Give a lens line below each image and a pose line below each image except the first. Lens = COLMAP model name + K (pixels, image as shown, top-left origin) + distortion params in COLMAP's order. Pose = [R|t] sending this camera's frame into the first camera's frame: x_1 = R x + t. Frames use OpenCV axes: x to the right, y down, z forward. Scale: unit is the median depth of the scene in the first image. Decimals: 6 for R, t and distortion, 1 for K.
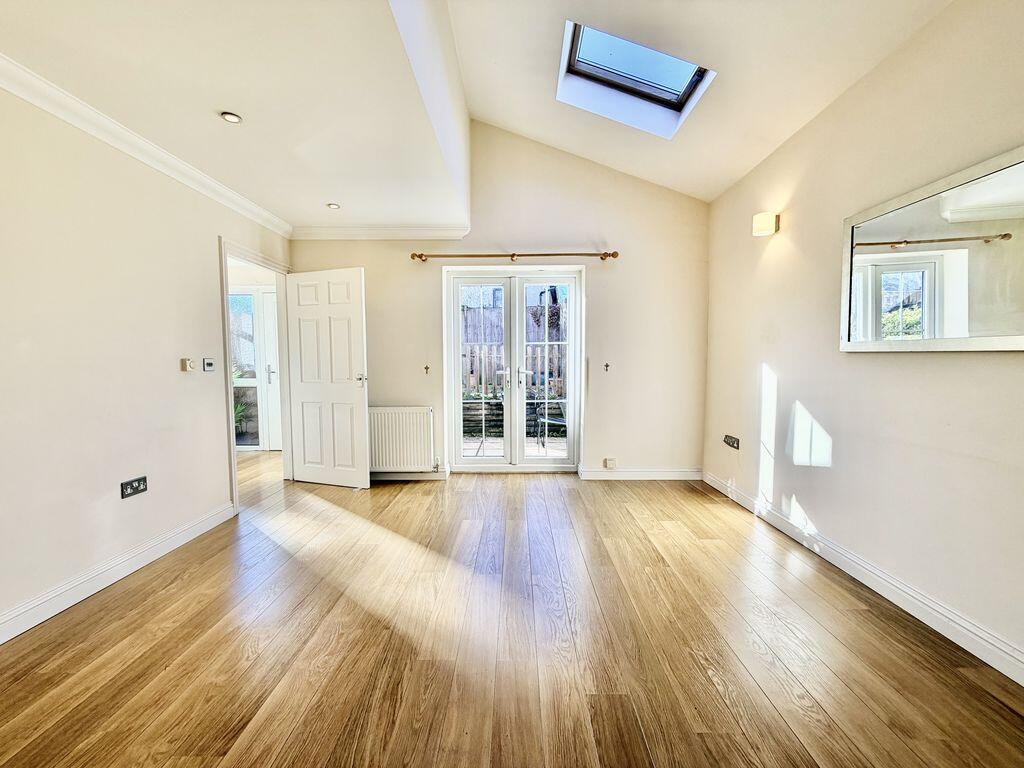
lens RADIAL K [[406.3, 0, 510.7], [0, 406.3, 385.4], [0, 0, 1]] dist [0.000375, 0.000031]
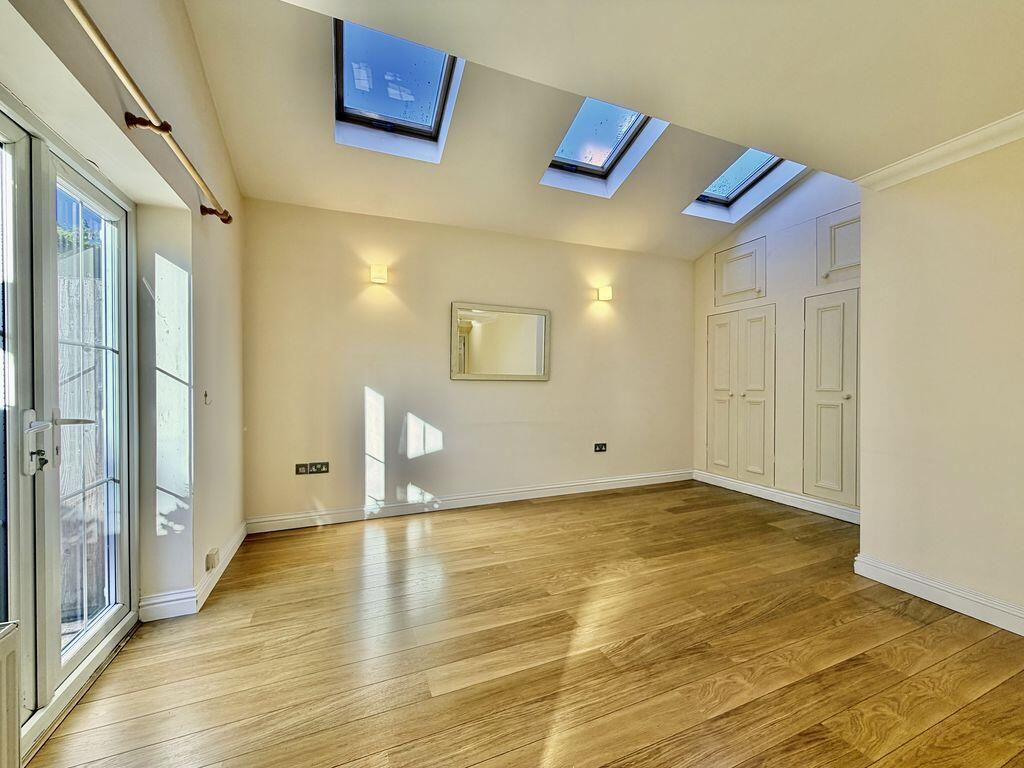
lens RADIAL K [[406.3, 0, 510.7], [0, 406.3, 385.4], [0, 0, 1]] dist [0.000375, 0.000031]
pose [[-0.394253, -0.005299, 0.918987, -0.607912], [0.060330, 0.997677, 0.031635, -0.068974], [-0.917020, 0.067914, -0.393018, 1.053868]]
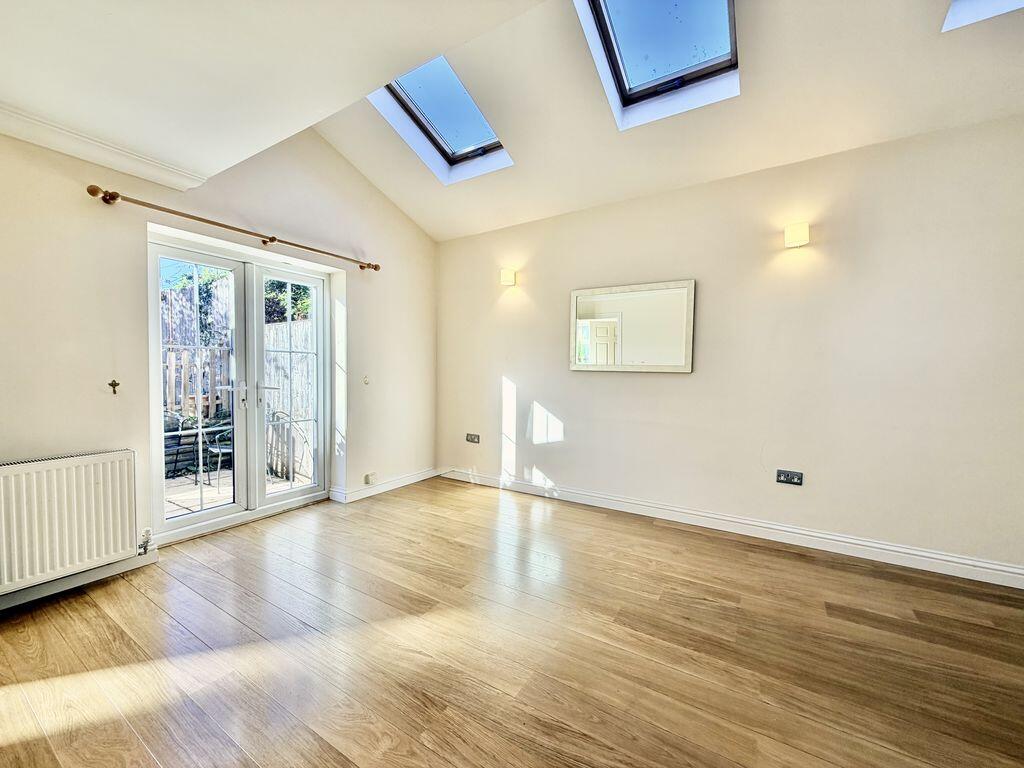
lens RADIAL K [[406.3, 0, 510.7], [0, 406.3, 385.4], [0, 0, 1]] dist [0.000375, 0.000031]
pose [[0.520201, -0.022974, 0.853735, -0.528392], [0.043349, 0.999060, 0.000471, -0.022272], [-0.852943, 0.036764, 0.520708, 0.256744]]
